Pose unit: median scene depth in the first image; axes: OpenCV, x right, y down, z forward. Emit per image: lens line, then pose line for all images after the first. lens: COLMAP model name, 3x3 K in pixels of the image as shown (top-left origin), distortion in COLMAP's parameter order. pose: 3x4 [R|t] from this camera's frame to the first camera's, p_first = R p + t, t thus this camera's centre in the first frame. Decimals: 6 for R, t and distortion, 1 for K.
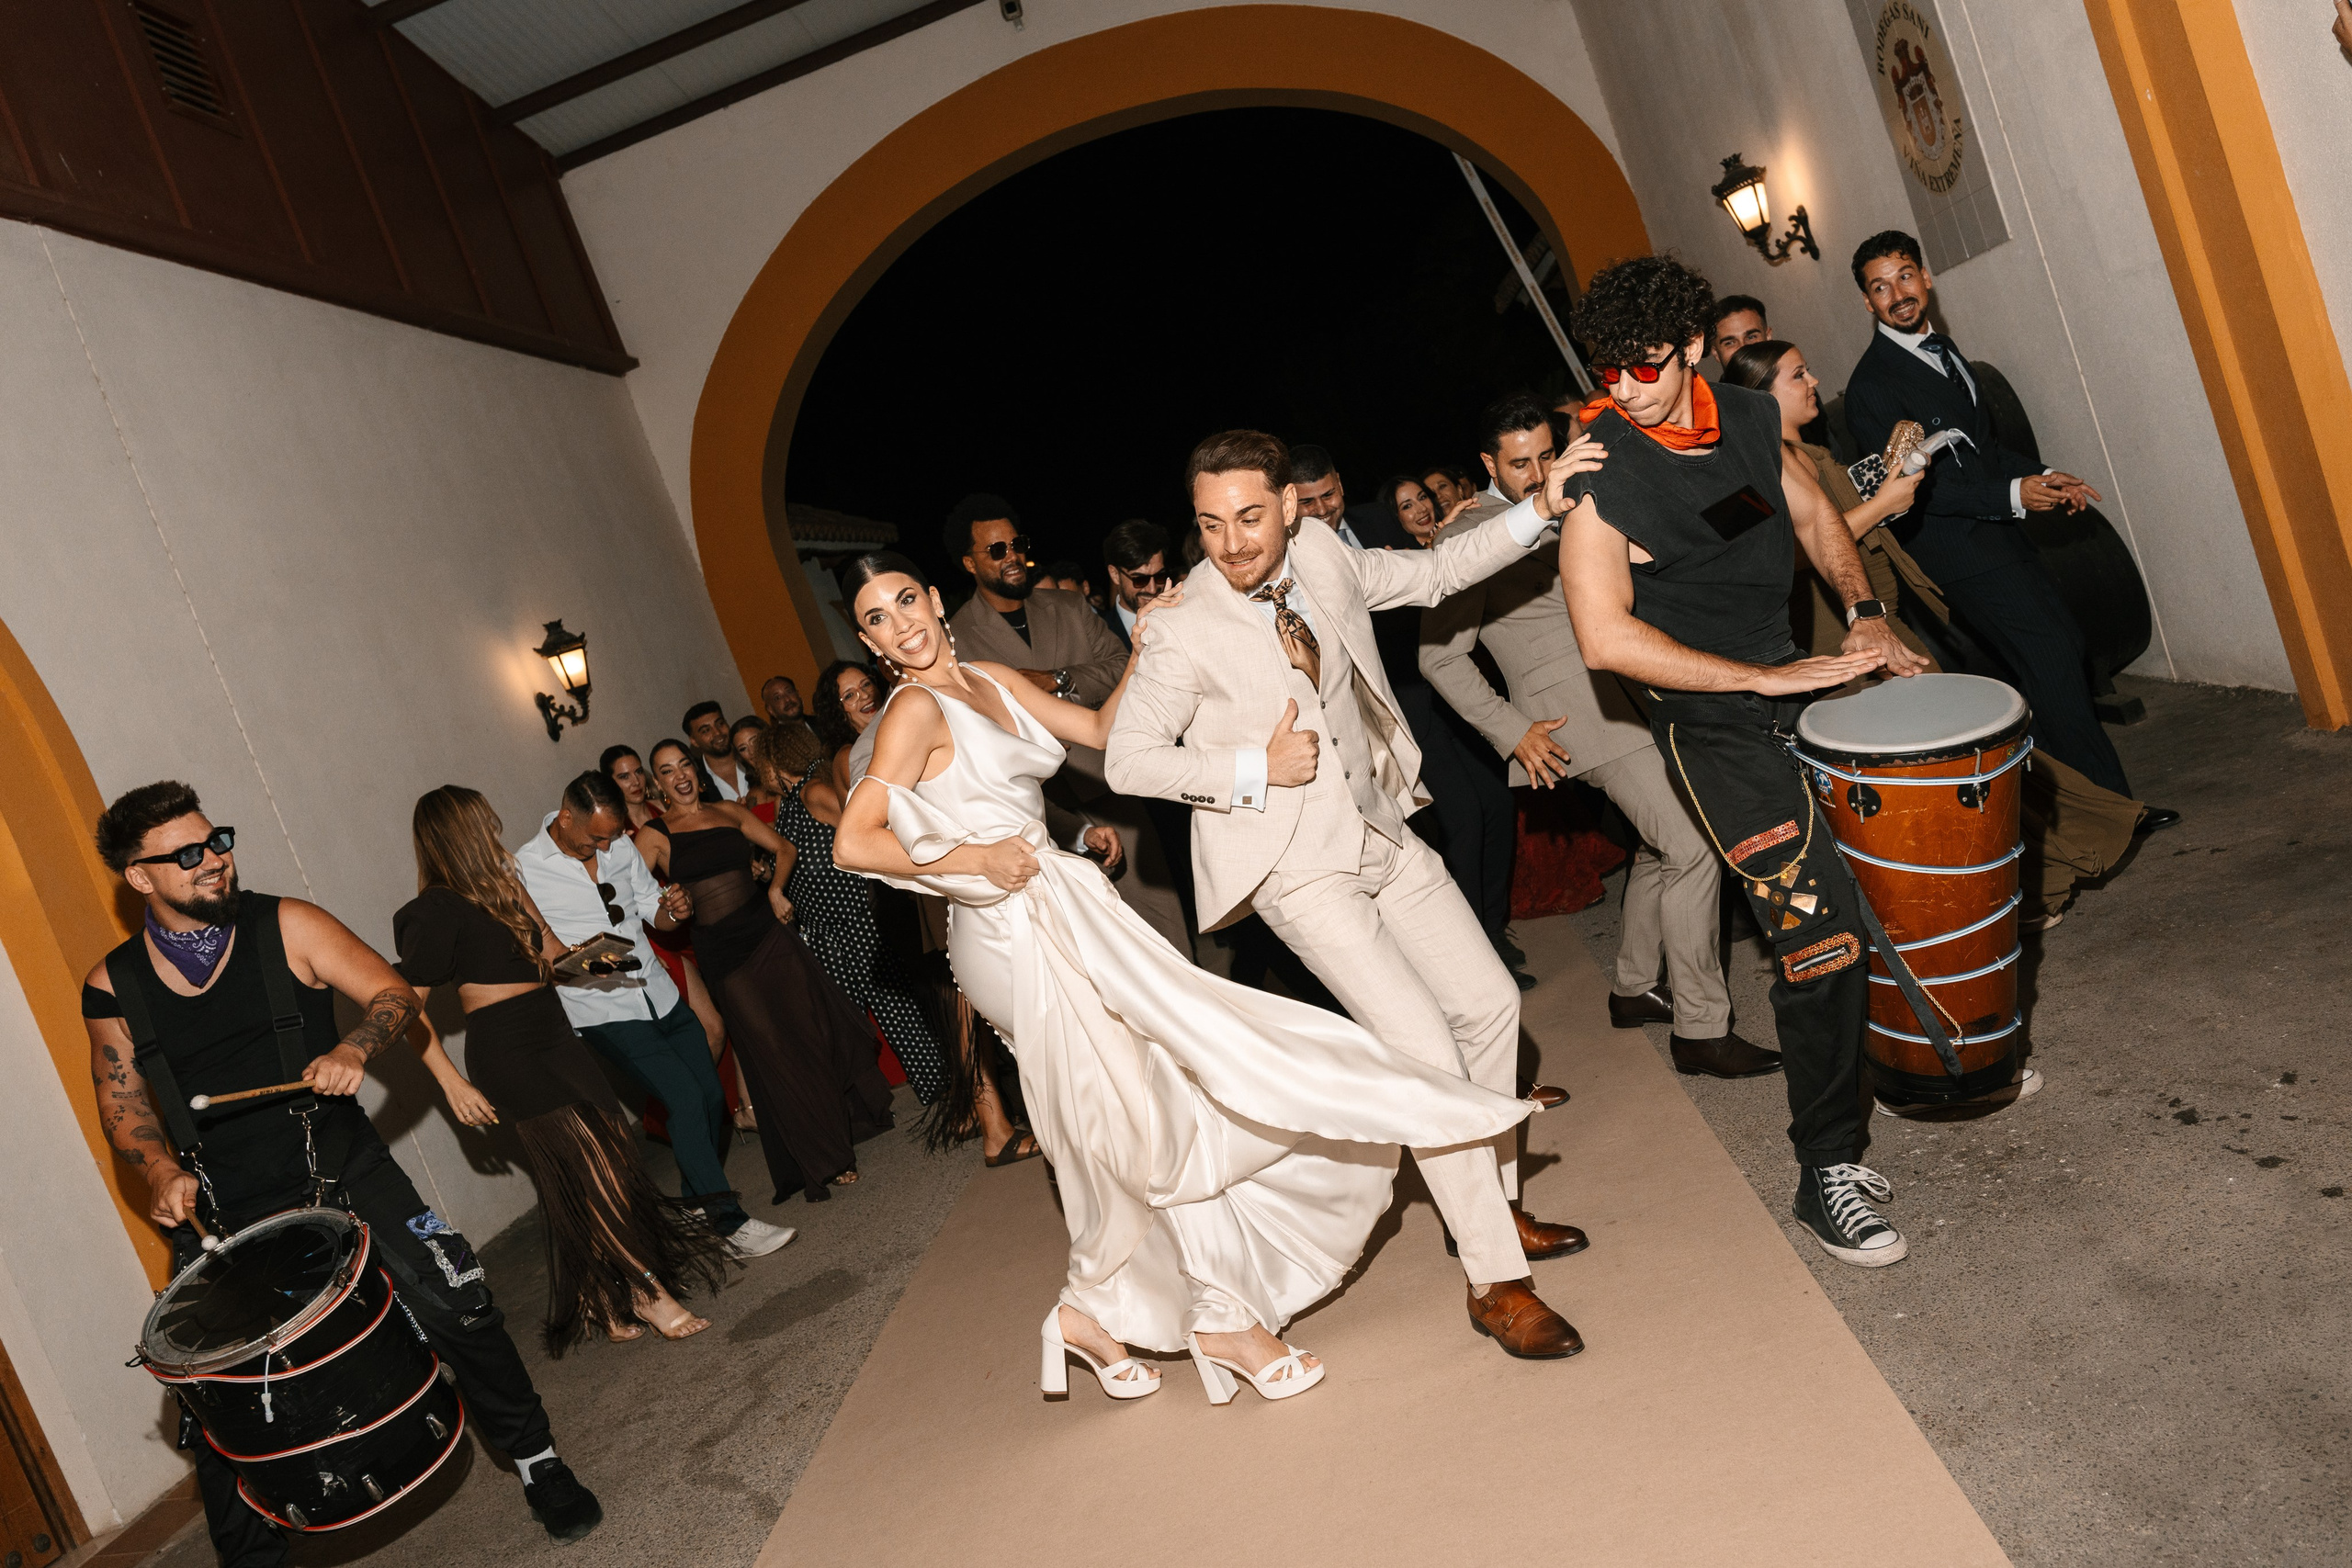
lens RADIAL K [[1782.0, 0, 1191.5], [0, 1782.0, 781.0], [0, 0, 1]] dist [0.053218, -0.088000]
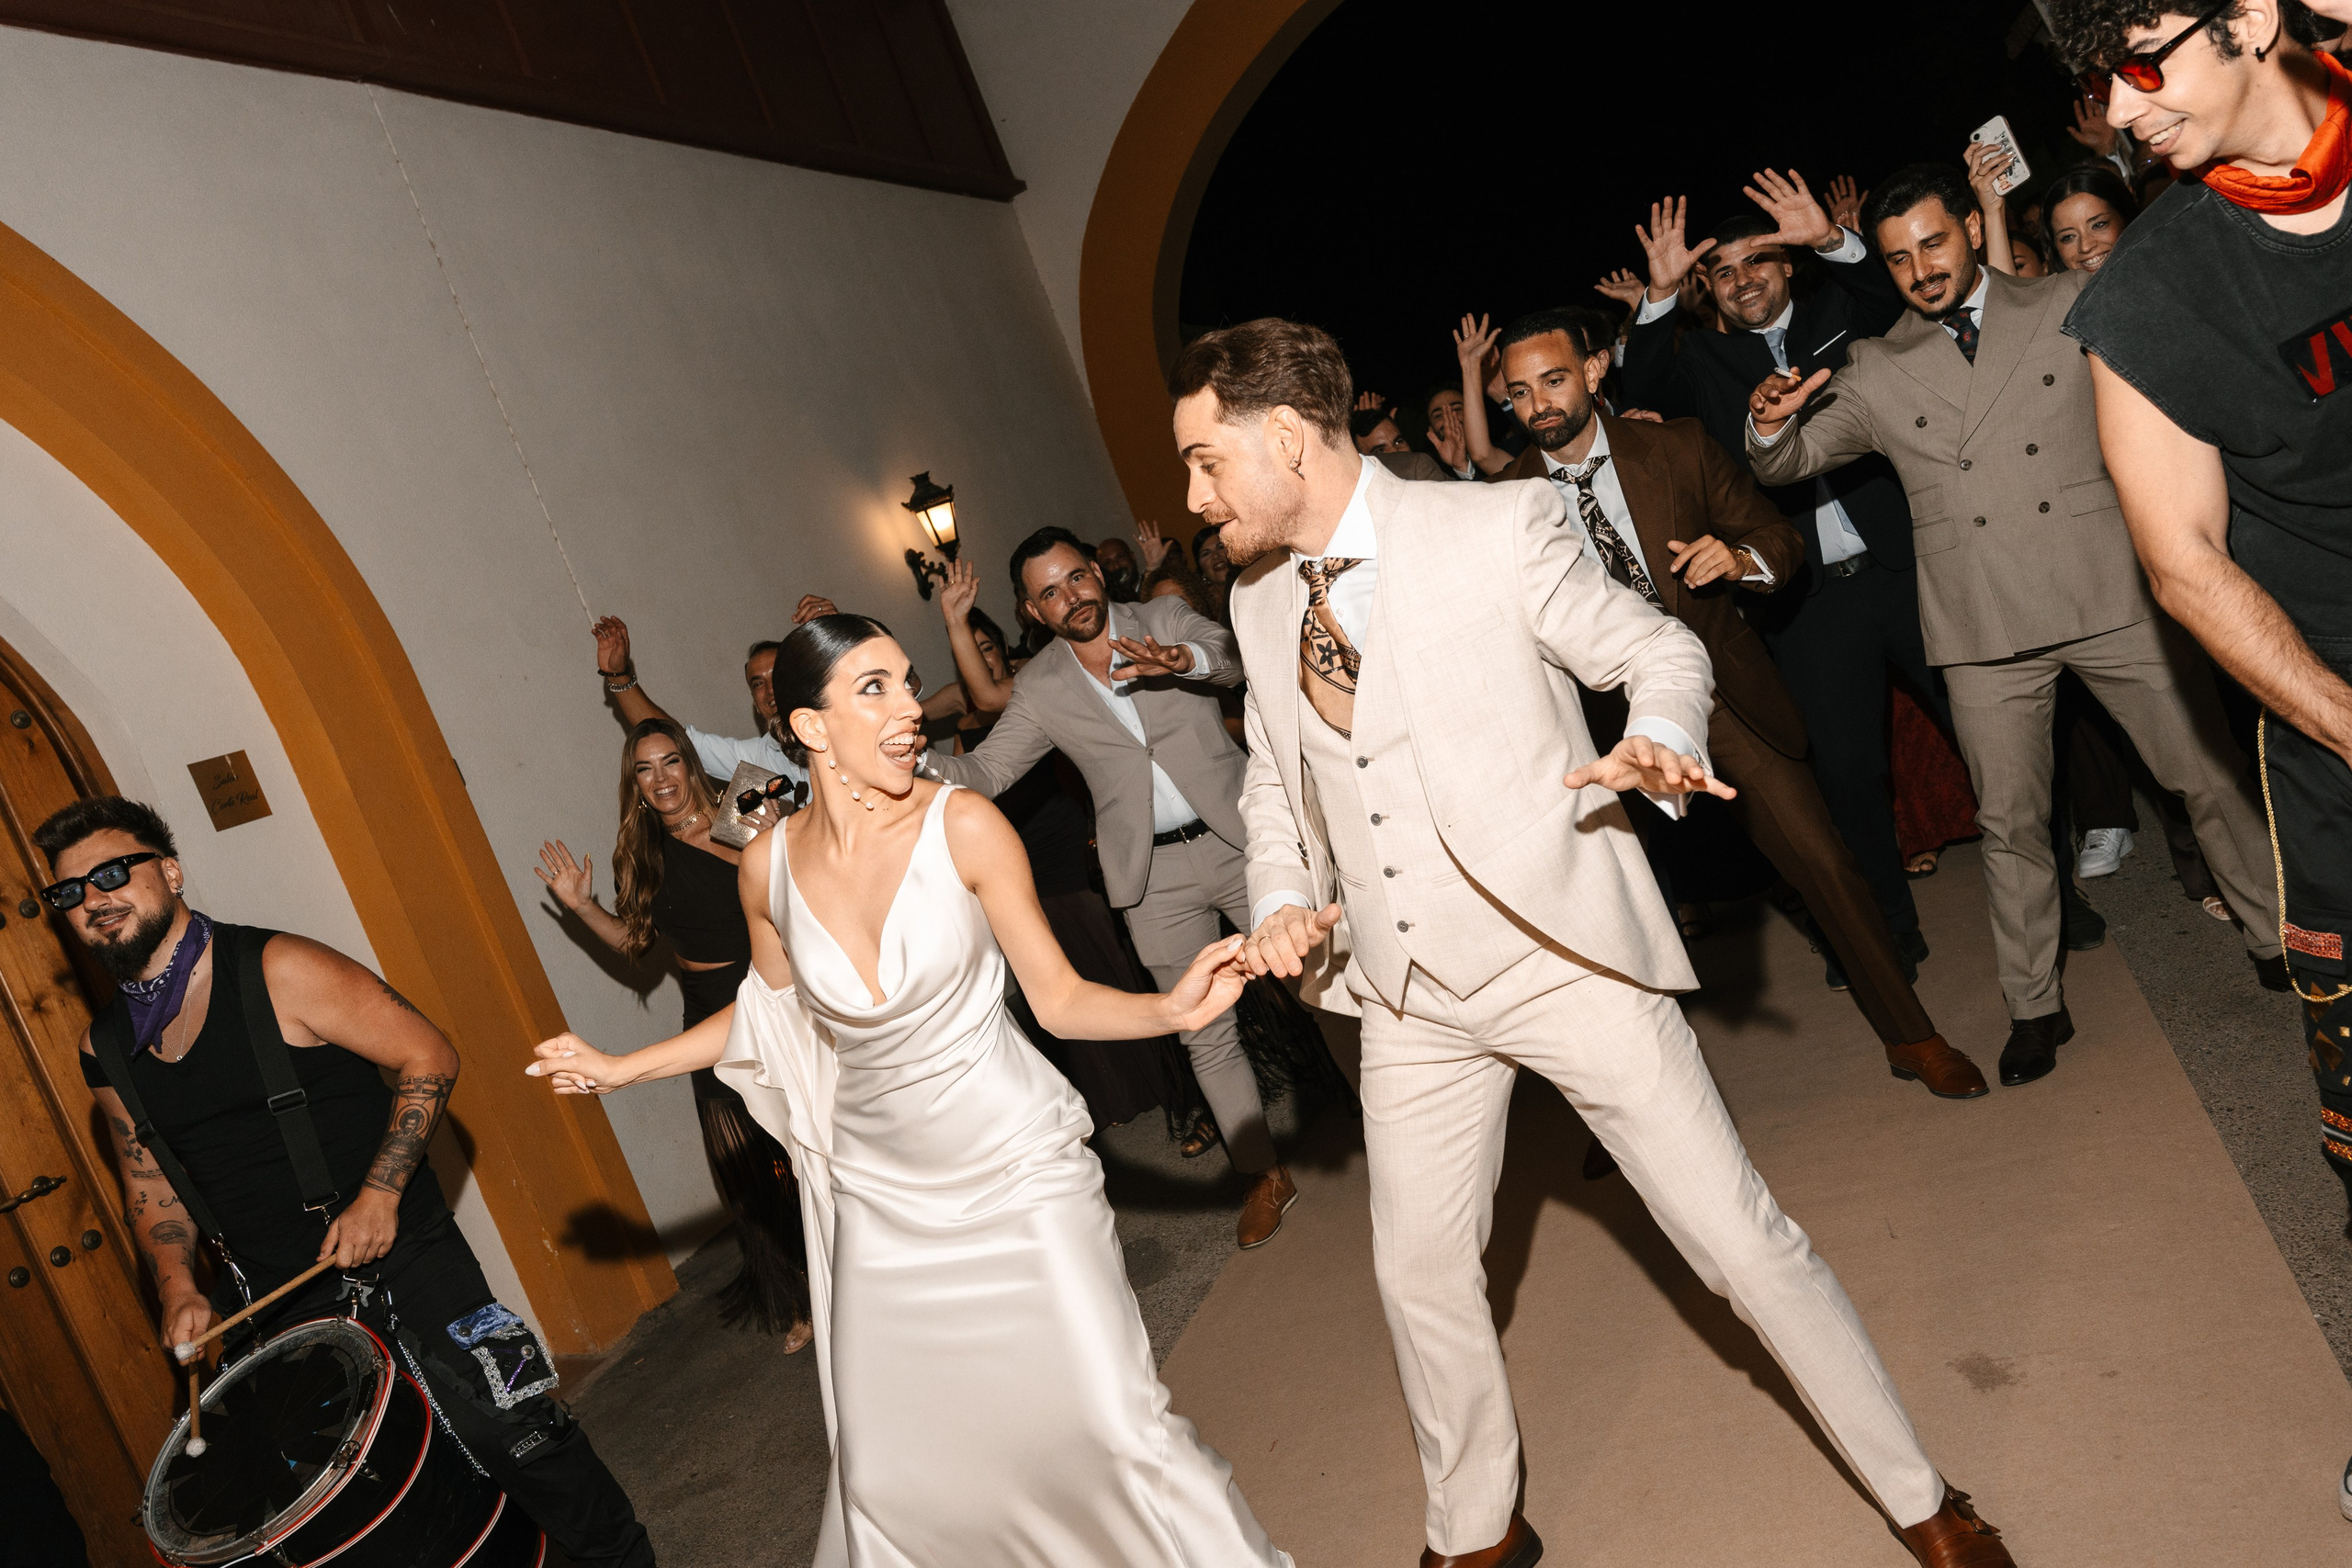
lens RADIAL K [[1782.0, 0, 1191.5], [0, 1782.0, 781.0], [0, 0, 1]] dist [0.053218, -0.088000]
pose [[0.967187, 0.011314, -0.253813, 0.056318], [0.015506, 0.994517, 0.103419, -0.049604], [0.253591, -0.103962, 0.961709, 0.235753]]
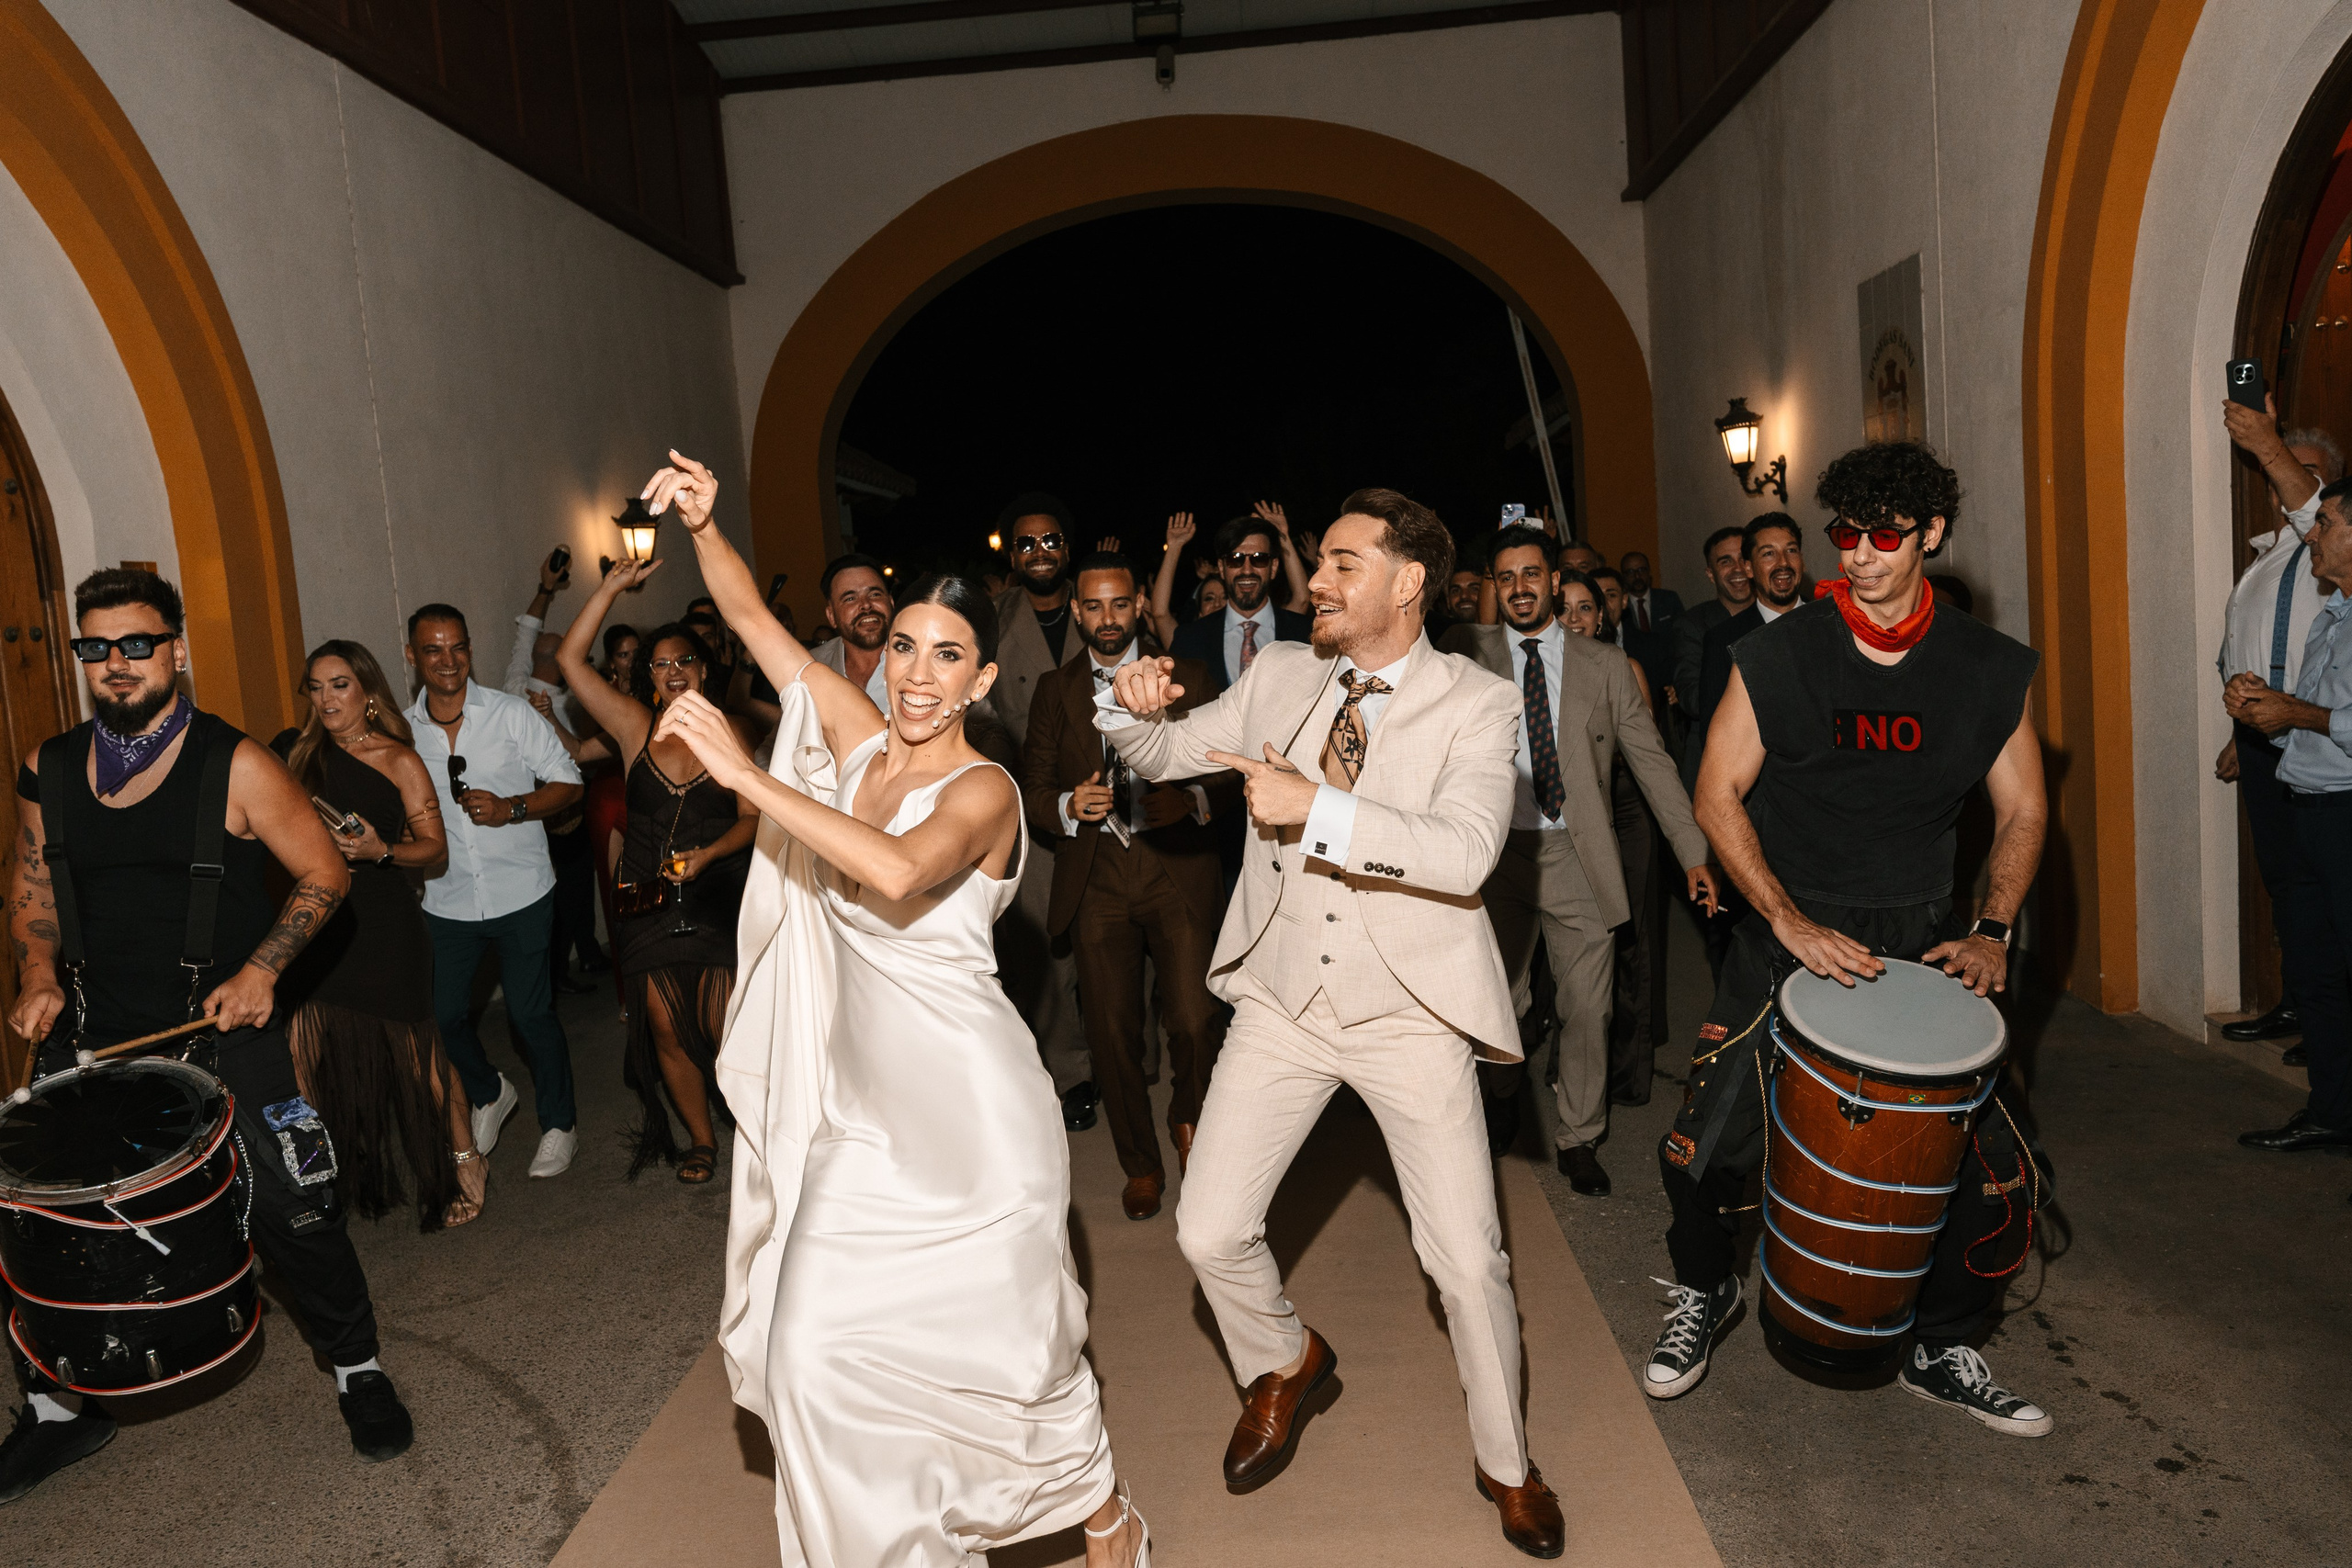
lens RADIAL K [[1782.0, 0, 1191.5], [0, 1782.0, 781.0], [0, 0, 1]] dist [0.053218, -0.088000]
pose [[0.961801, 0.267001, 0.060404, -0.095617], [-0.266435, 0.963696, -0.017389, 0.017642], [-0.062854, 0.000631, 0.998023, -0.297443]]
